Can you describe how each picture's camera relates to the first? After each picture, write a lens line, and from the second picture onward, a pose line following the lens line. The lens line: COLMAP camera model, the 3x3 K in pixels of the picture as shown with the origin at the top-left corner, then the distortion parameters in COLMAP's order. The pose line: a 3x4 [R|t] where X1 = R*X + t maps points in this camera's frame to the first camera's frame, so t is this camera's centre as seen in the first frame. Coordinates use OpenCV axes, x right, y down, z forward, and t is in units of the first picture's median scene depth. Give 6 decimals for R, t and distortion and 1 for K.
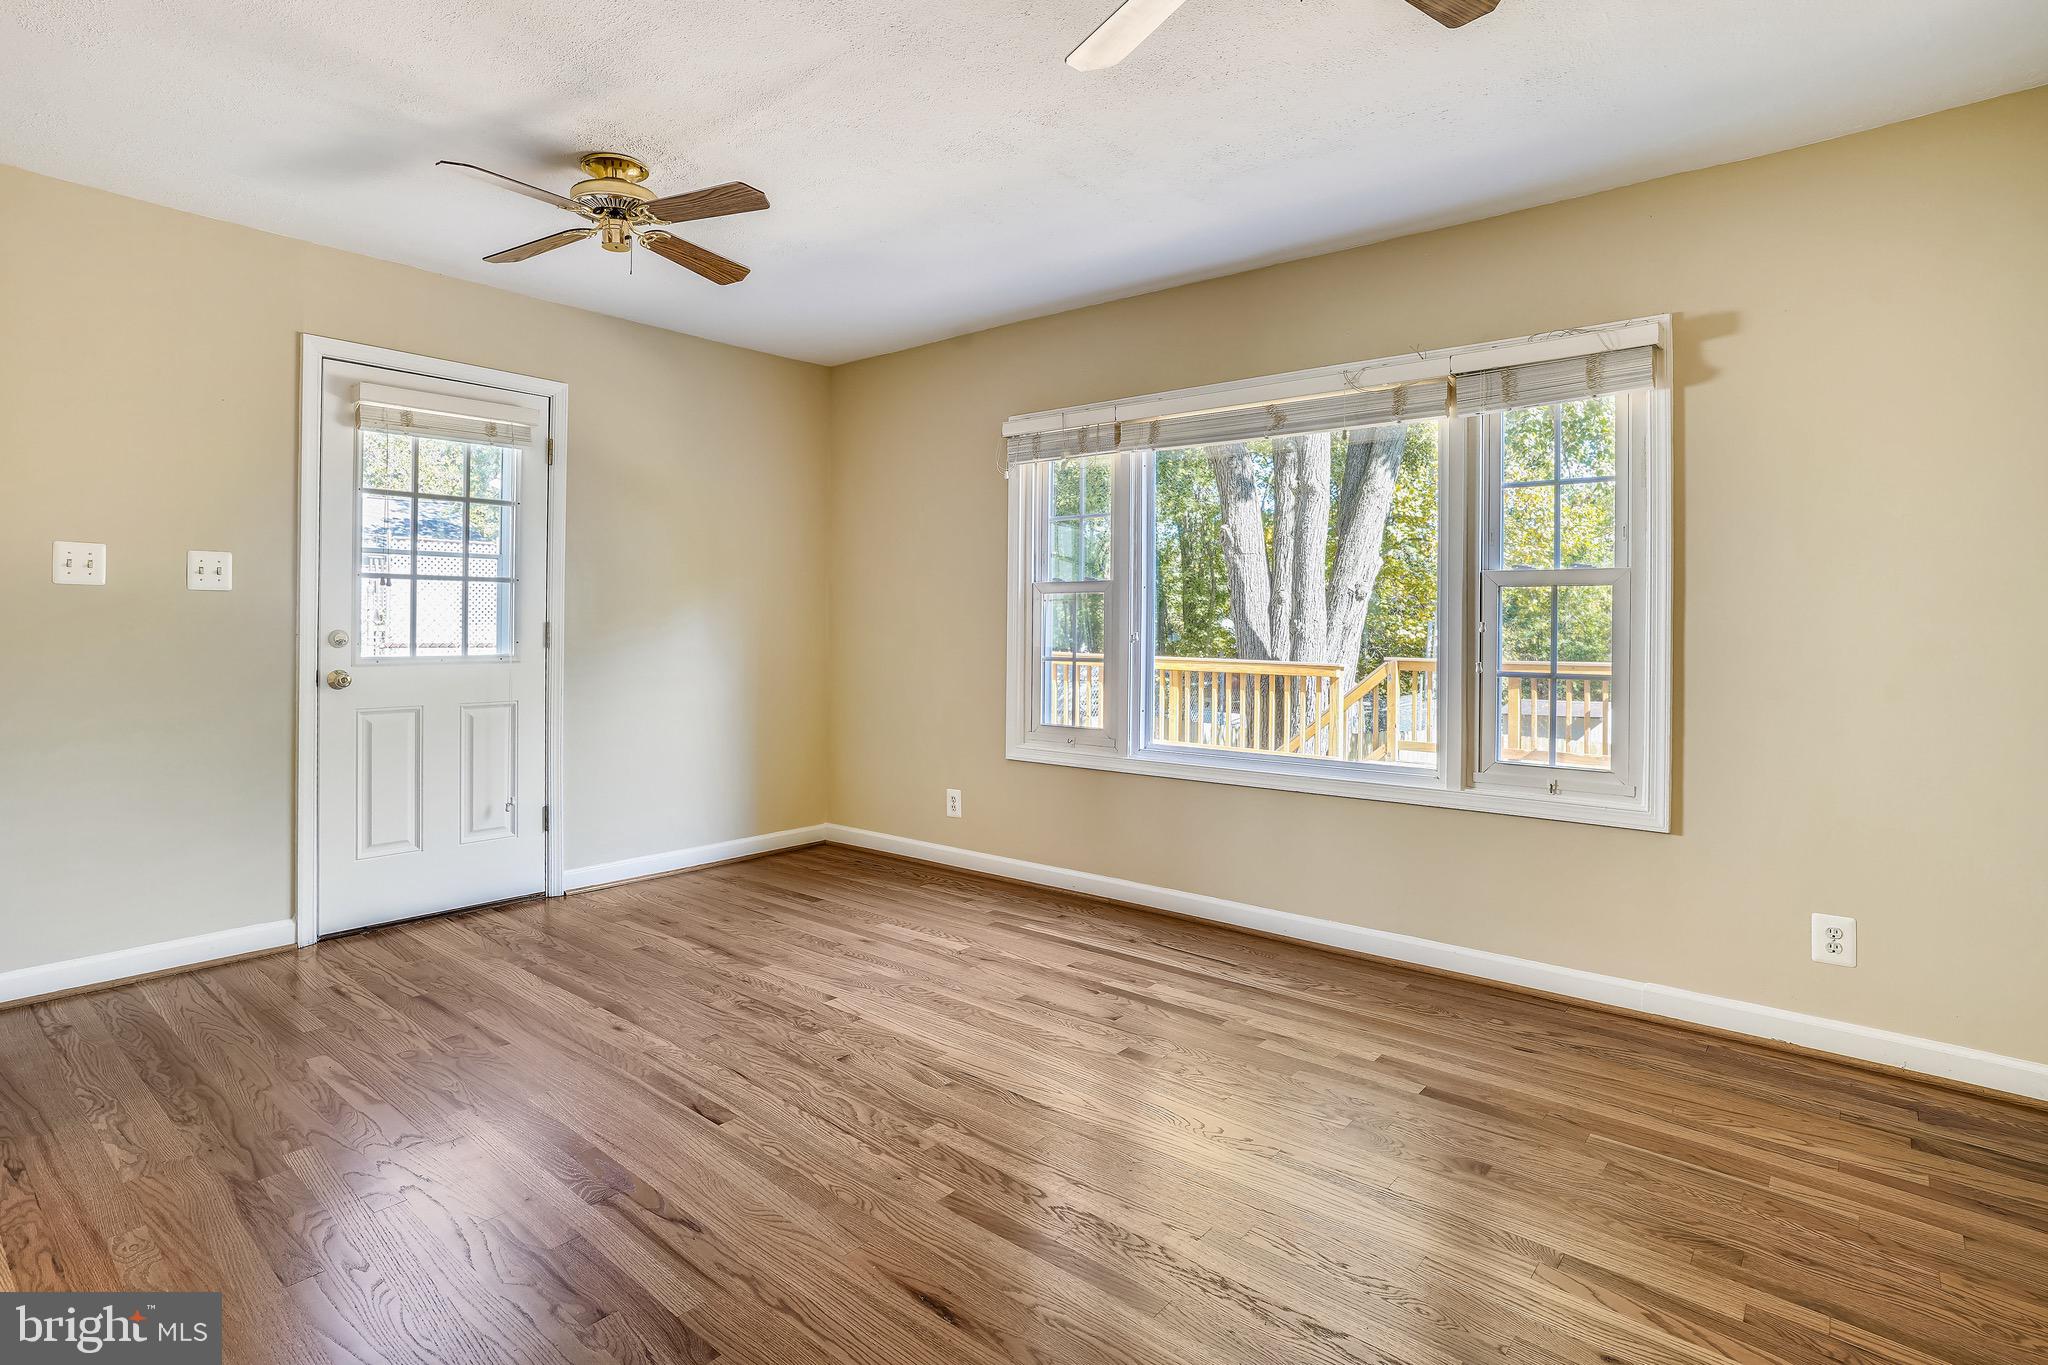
lens RADIAL K [[1012.4, 0, 1011.9], [0, 1012.4, 625.4], [0, 0, 1]] dist [-0.051600, 0.030739]
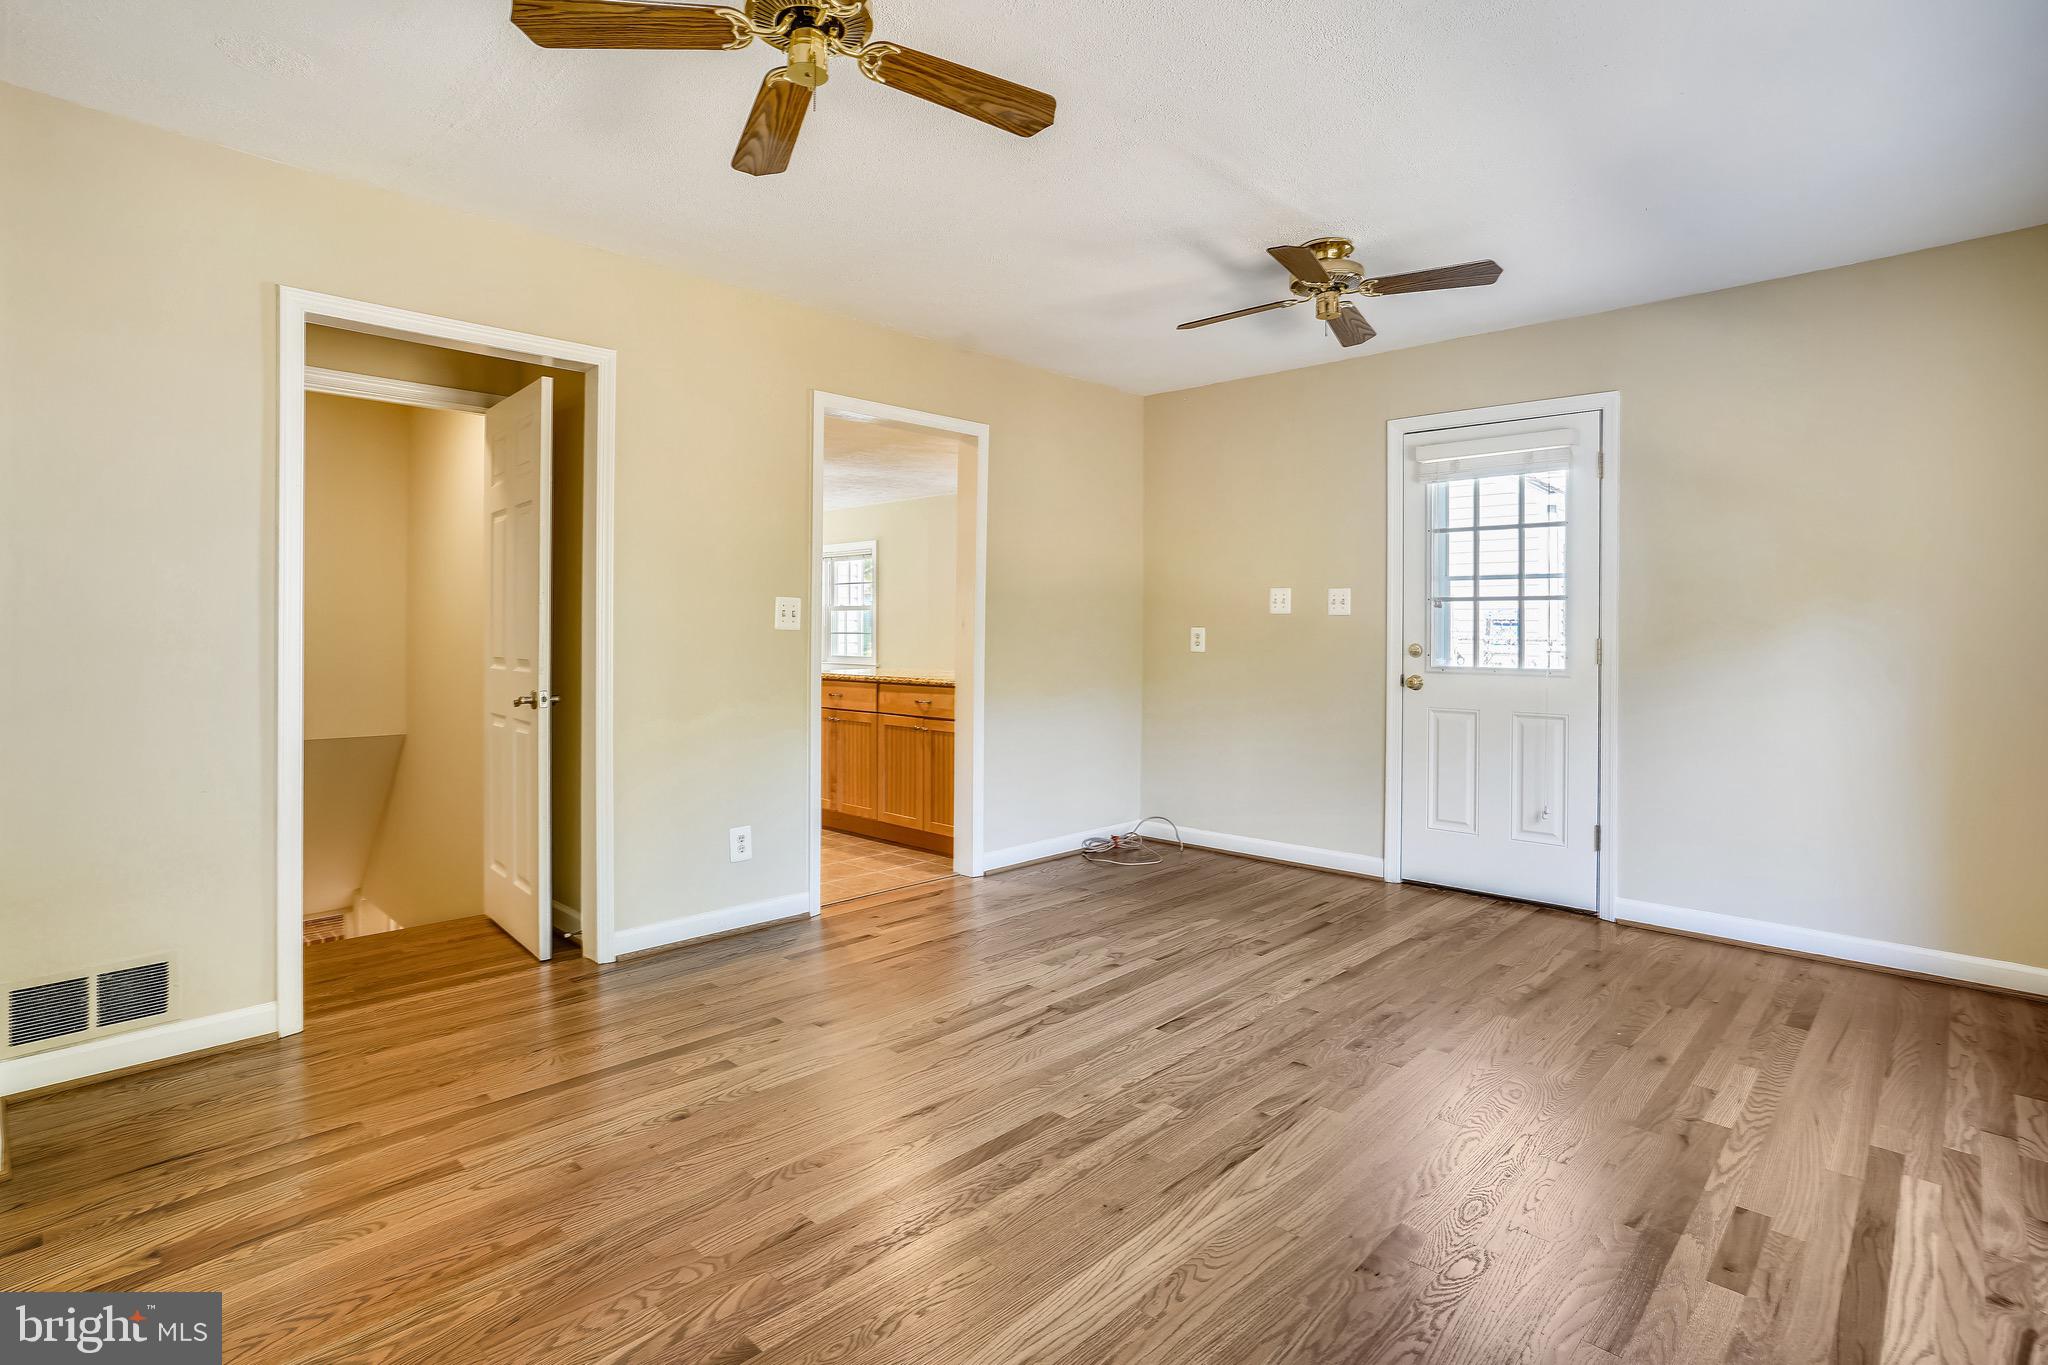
lens RADIAL K [[1012.4, 0, 1025.1], [0, 1012.4, 634.2], [0, 0, 1]] dist [-0.051600, 0.030739]
pose [[-0.052587, -0.002186, -0.998614, 0.654699], [-0.007977, 0.999967, -0.001769, -0.001043], [0.998584, 0.007873, -0.052603, 0.586044]]
